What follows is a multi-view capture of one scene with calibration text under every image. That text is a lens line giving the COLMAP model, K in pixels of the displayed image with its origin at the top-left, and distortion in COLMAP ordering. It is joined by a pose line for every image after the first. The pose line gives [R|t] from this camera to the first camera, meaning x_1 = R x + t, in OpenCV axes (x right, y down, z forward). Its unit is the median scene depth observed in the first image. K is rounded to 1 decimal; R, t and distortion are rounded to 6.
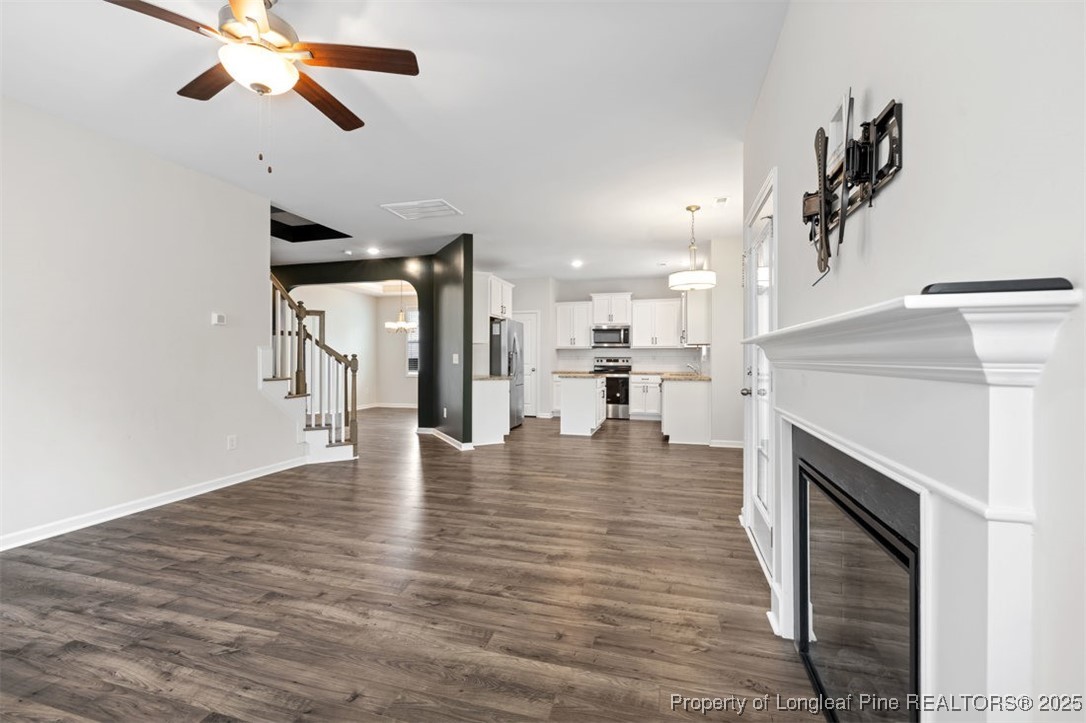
lens RADIAL K [[453.1, 0, 543.0], [0, 453.1, 361.5], [0, 0, 1]] dist [0.000443, 0.000040]
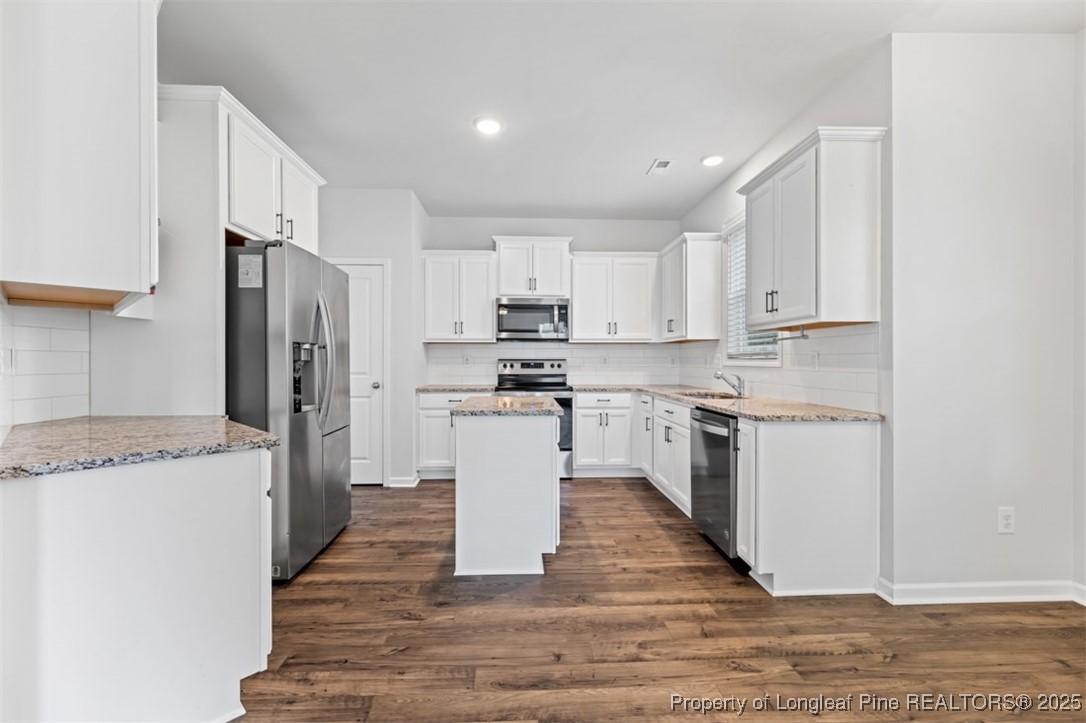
lens RADIAL K [[453.1, 0, 543.0], [0, 453.1, 361.5], [0, 0, 1]] dist [0.000443, 0.000040]
pose [[0.947165, -0.000409, 0.320747, -0.007530], [0.002568, 0.999977, -0.006307, -0.003097], [-0.320737, 0.006797, 0.947144, 0.505514]]
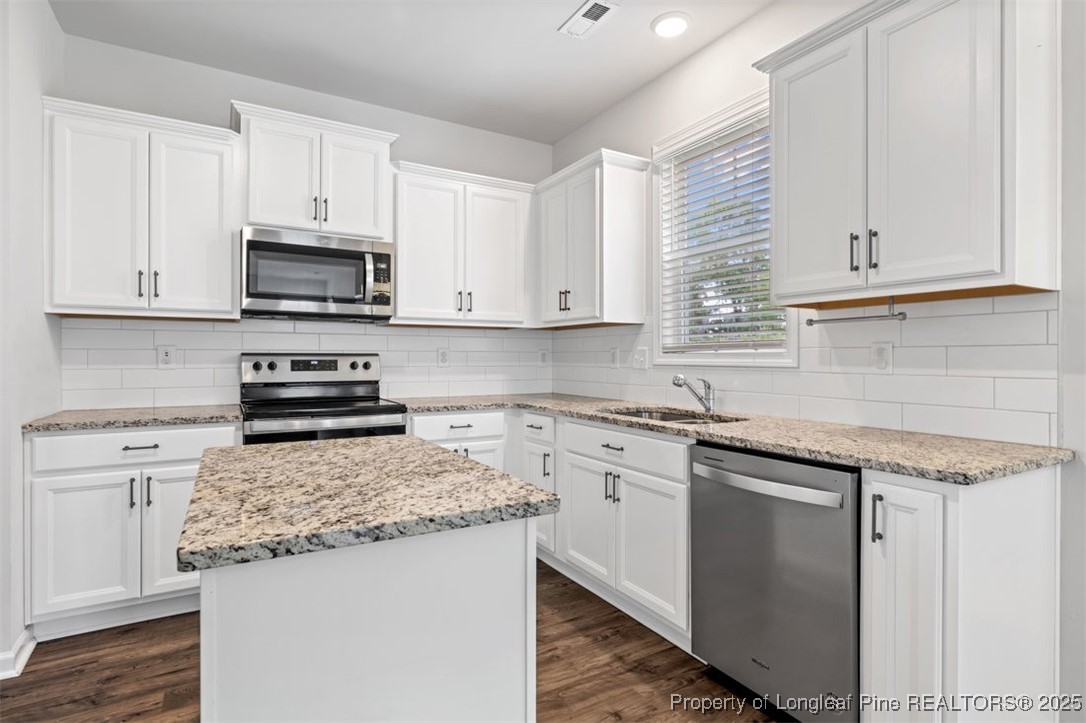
lens RADIAL K [[543.5, 0, 541.8], [0, 543.5, 356.5], [0, 0, 1]] dist [-0.000278, 0.000035]
pose [[0.693328, 0.001831, 0.720620, 0.005643], [0.004246, 0.999969, -0.006626, -0.004435], [-0.720610, 0.007653, 0.693299, 0.684735]]
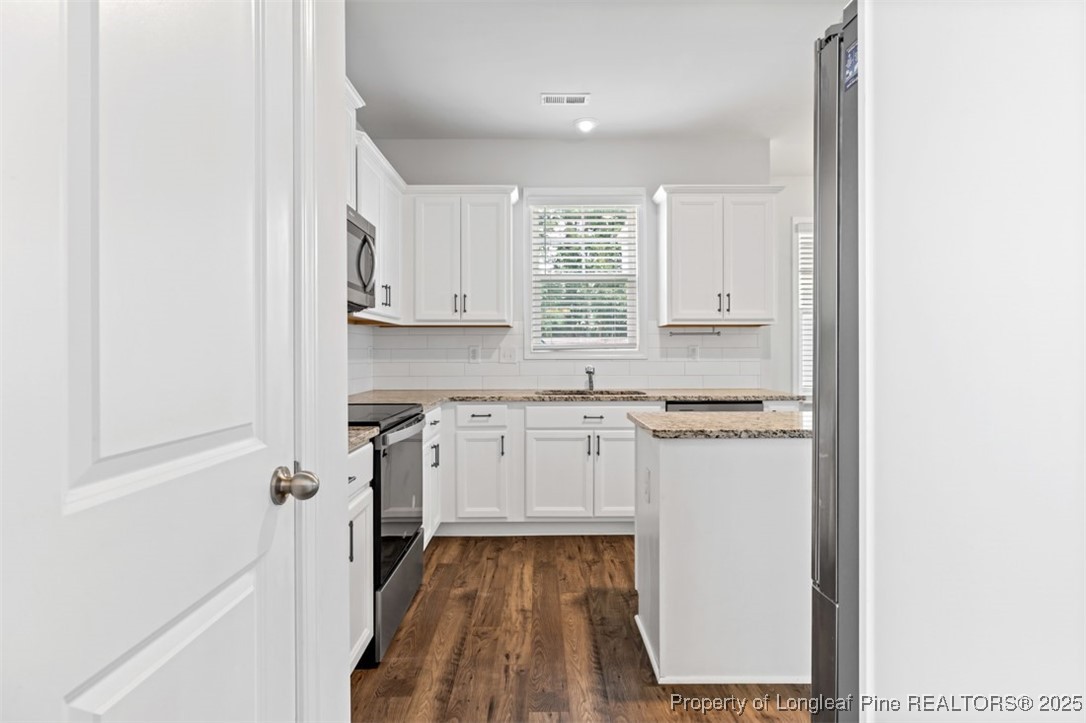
lens RADIAL K [[543.5, 0, 541.8], [0, 543.5, 356.5], [0, 0, 1]] dist [-0.000278, 0.000035]
pose [[-0.278143, -0.004659, 0.960528, -0.130617], [0.008936, 0.999932, 0.007437, -0.006642], [-0.960498, 0.010652, -0.278083, 0.986016]]
